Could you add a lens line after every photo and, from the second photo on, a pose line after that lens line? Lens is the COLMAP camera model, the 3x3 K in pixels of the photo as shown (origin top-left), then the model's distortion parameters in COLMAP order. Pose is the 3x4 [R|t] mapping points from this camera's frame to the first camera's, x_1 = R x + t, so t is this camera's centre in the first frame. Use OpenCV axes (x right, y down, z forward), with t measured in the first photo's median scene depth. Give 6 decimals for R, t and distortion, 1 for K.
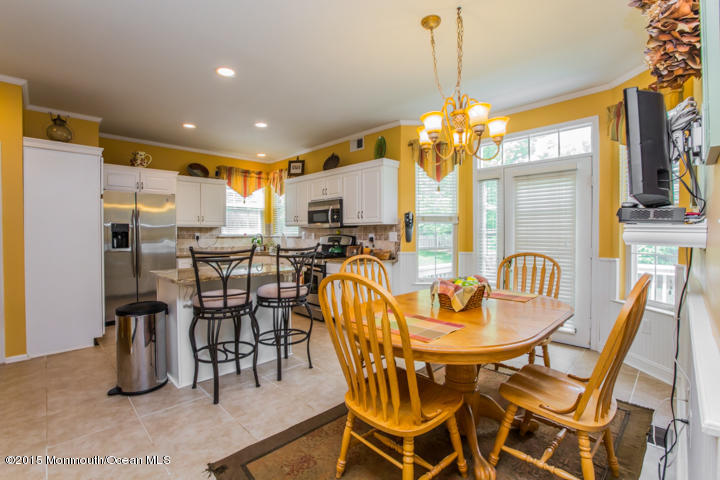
lens RADIAL K [[327.5, 0, 356.3], [0, 327.5, 237.0], [0, 0, 1]] dist [-0.051049, 0.017266]
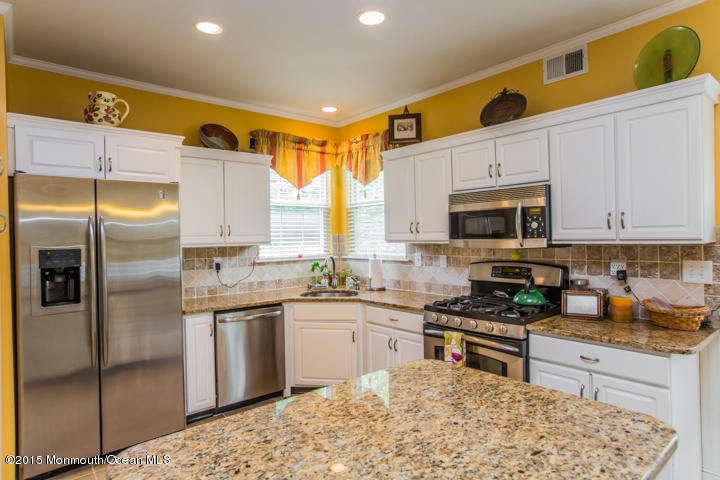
lens RADIAL K [[415.0, 0, 356.7], [0, 415.0, 236.9], [0, 0, 1]] dist [-0.062590, 0.060653]
pose [[0.997061, -0.015206, -0.075089, -0.262630], [0.014450, 0.999839, -0.010605, -0.043345], [0.075239, 0.009488, 0.997120, 0.428865]]
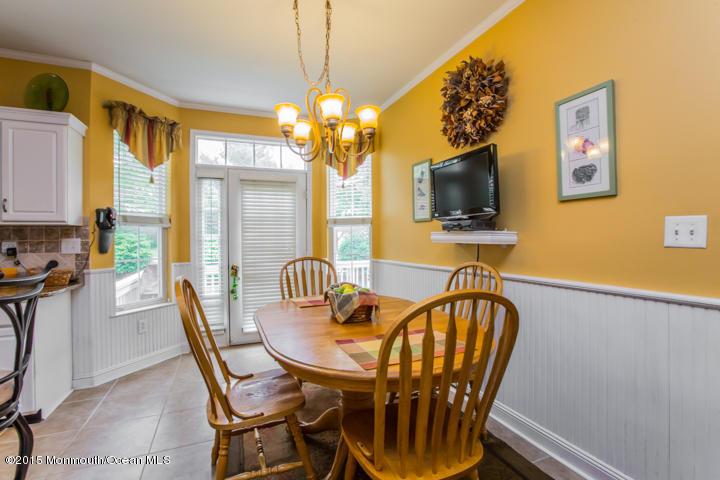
lens RADIAL K [[327.5, 0, 356.3], [0, 327.5, 237.0], [0, 0, 1]] dist [-0.051049, 0.017266]
pose [[0.369667, 0.002815, 0.929160, -0.227614], [0.020614, 0.999724, -0.011231, -0.000175], [-0.928936, 0.023306, 0.369507, 0.274707]]
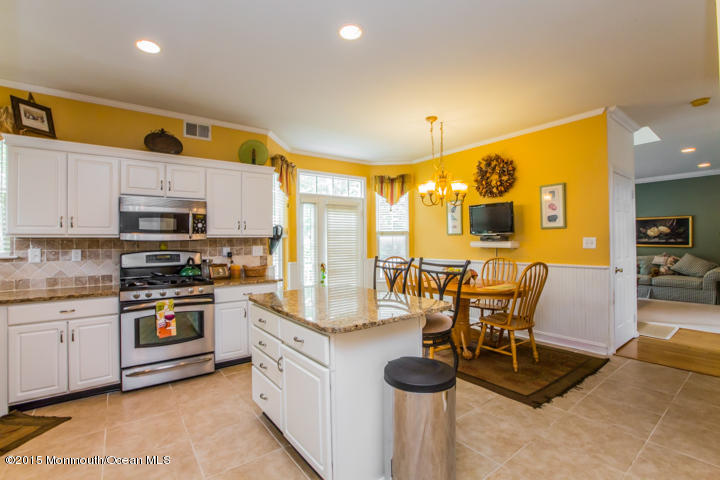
lens RADIAL K [[327.5, 0, 356.3], [0, 327.5, 237.0], [0, 0, 1]] dist [-0.051049, 0.017266]
pose [[0.139186, 0.015235, 0.990149, -0.718887], [0.023047, 0.999561, -0.018620, -0.015097], [-0.989998, 0.025412, 0.138774, 0.565326]]
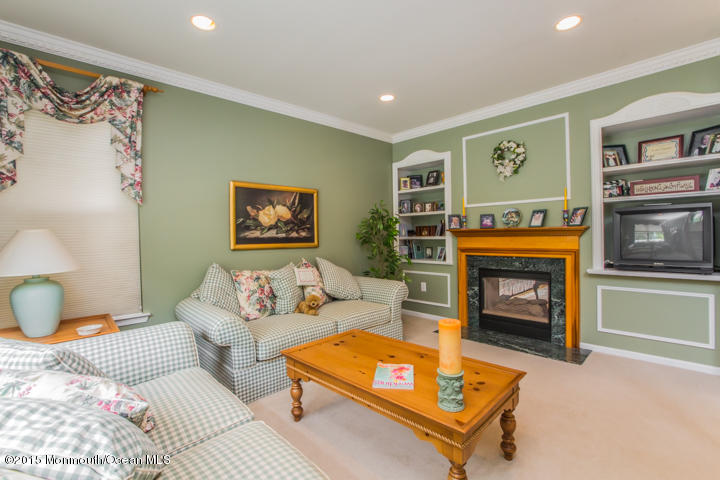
lens RADIAL K [[327.5, 0, 356.3], [0, 327.5, 237.0], [0, 0, 1]] dist [-0.051049, 0.017266]
pose [[-0.999669, 0.023042, -0.011432, 0.872797], [0.022802, 0.999526, 0.020663, 0.001338], [0.011903, 0.020395, -0.999721, 0.070656]]
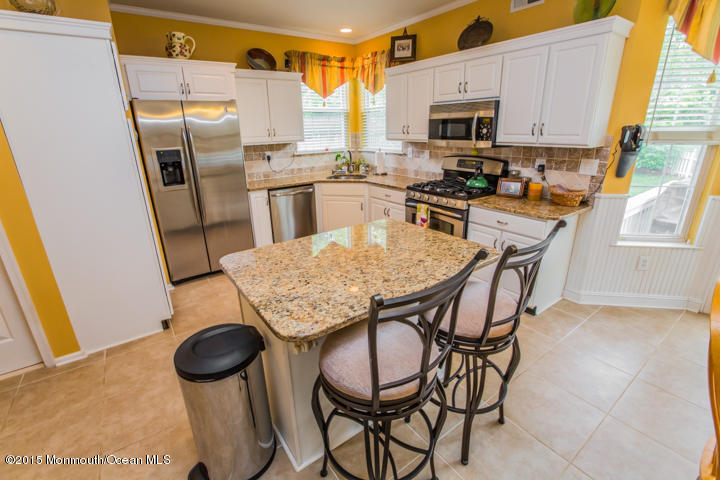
lens RADIAL K [[327.5, 0, 356.3], [0, 327.5, 237.0], [0, 0, 1]] dist [-0.051049, 0.017266]
pose [[0.987378, 0.031422, -0.155231, -0.202970], [0.017914, 0.951675, 0.306585, -0.062916], [0.157363, -0.305496, 0.939100, 0.324114]]
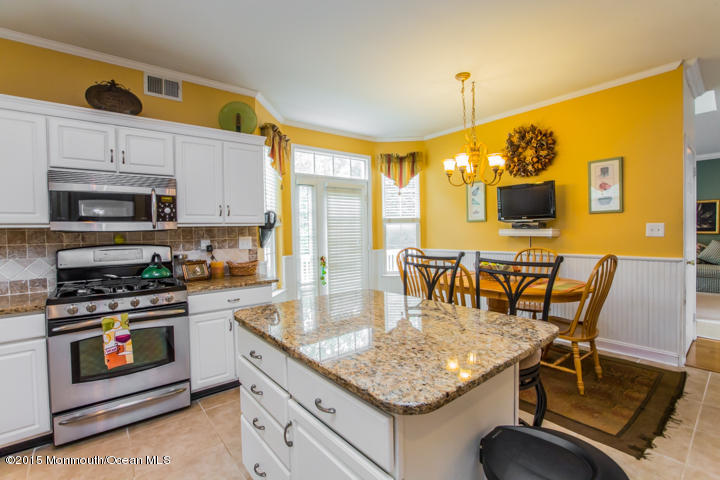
lens RADIAL K [[327.5, 0, 356.3], [0, 327.5, 237.0], [0, 0, 1]] dist [-0.051049, 0.017266]
pose [[0.103886, -0.018573, 0.994416, -0.560352], [0.031685, 0.999380, 0.015356, -0.016373], [-0.994084, 0.029912, 0.104411, 0.639003]]
